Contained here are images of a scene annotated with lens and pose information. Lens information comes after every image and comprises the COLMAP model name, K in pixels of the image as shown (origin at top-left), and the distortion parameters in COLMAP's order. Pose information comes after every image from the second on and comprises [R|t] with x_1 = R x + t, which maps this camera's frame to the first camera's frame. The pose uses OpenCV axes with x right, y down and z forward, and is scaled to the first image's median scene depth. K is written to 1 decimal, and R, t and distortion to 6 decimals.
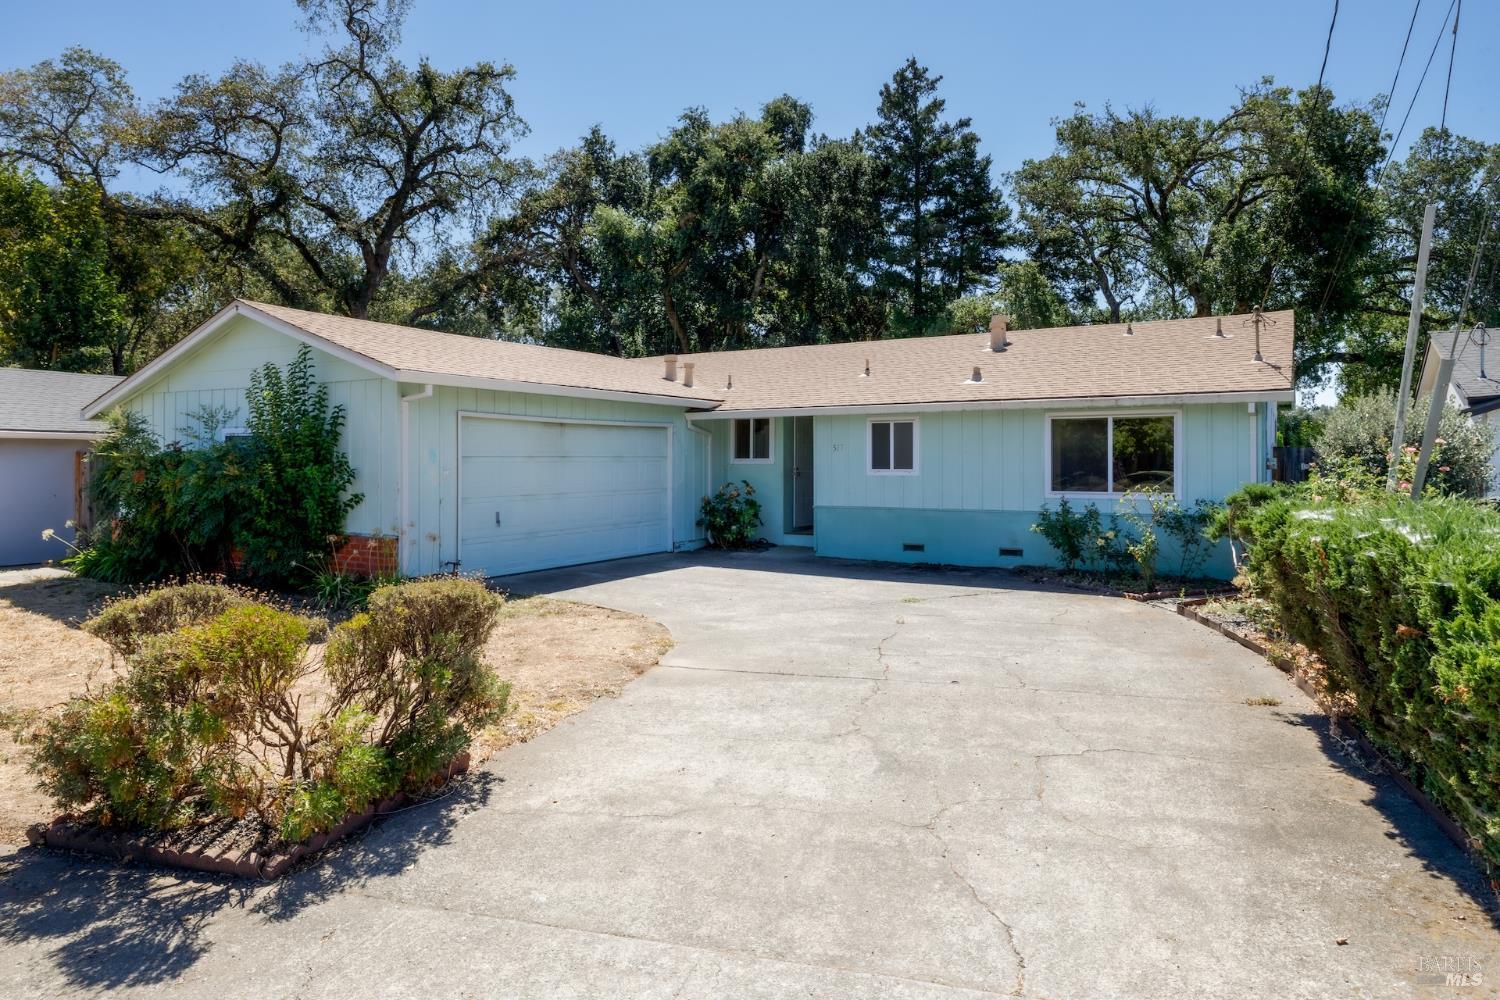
lens RADIAL K [[947.1, 0, 750.7], [0, 947.1, 461.3], [0, 0, 1]] dist [0.001237, 0.000806]
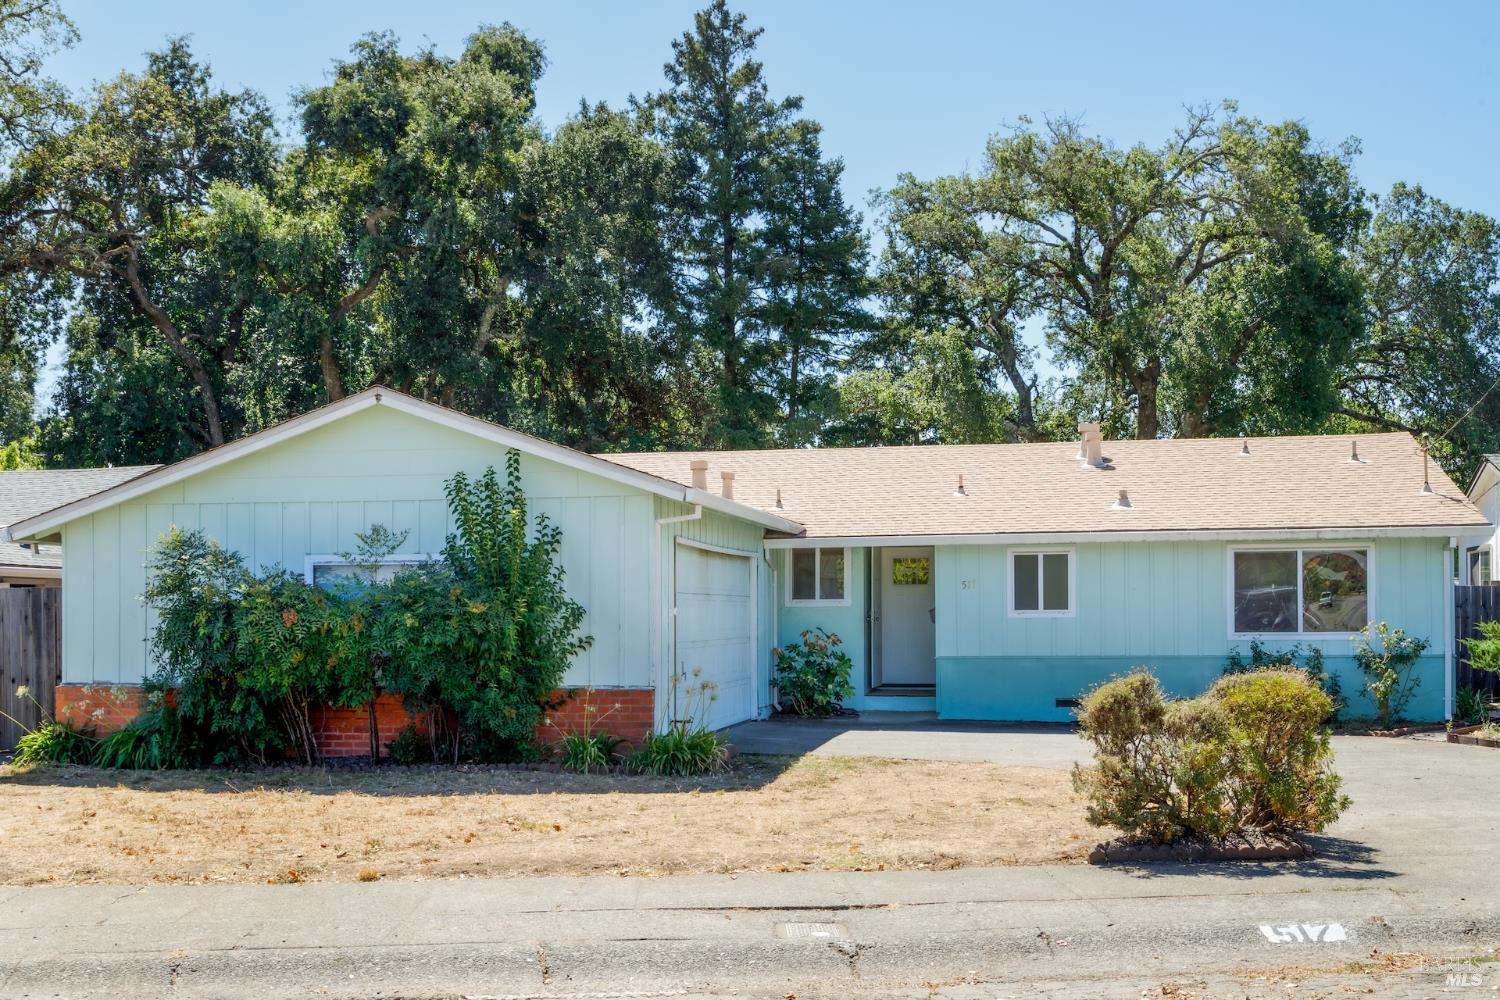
lens RADIAL K [[1713.7, 0, 749.6], [0, 1713.7, 614.0], [0, 0, 1]] dist [0.008884, 0.014596]
pose [[0.940715, -0.003004, 0.339184, -0.299542], [0.004730, 0.999980, -0.004264, 0.008477], [-0.339165, 0.005615, 0.940710, -0.165935]]
